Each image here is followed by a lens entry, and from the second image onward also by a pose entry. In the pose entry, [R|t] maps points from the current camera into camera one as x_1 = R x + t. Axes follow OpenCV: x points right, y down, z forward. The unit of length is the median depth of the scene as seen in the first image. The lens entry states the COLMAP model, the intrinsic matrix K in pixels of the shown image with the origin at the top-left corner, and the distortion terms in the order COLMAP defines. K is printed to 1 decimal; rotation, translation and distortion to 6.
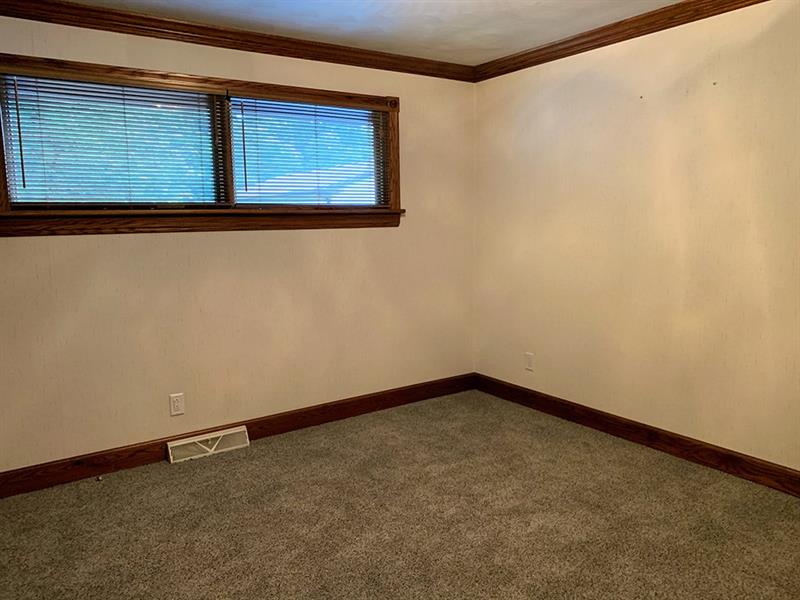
lens RADIAL K [[617.5, 0, 400.0], [0, 617.5, 300.0], [0, 0, 1]] dist [-0.002492, 0.000484]
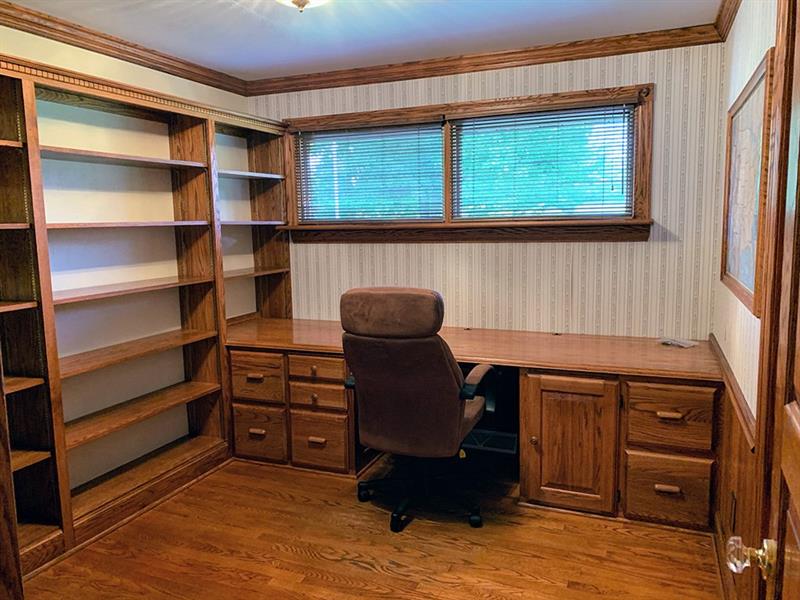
lens RADIAL K [[617.5, 0, 400.0], [0, 617.5, 300.0], [0, 0, 1]] dist [-0.002492, 0.000484]
pose [[0.542512, 0.101997, -0.833833, 0.555143], [-0.103802, 0.993134, 0.053947, -0.059164], [0.833610, 0.057287, 0.549375, 0.316768]]
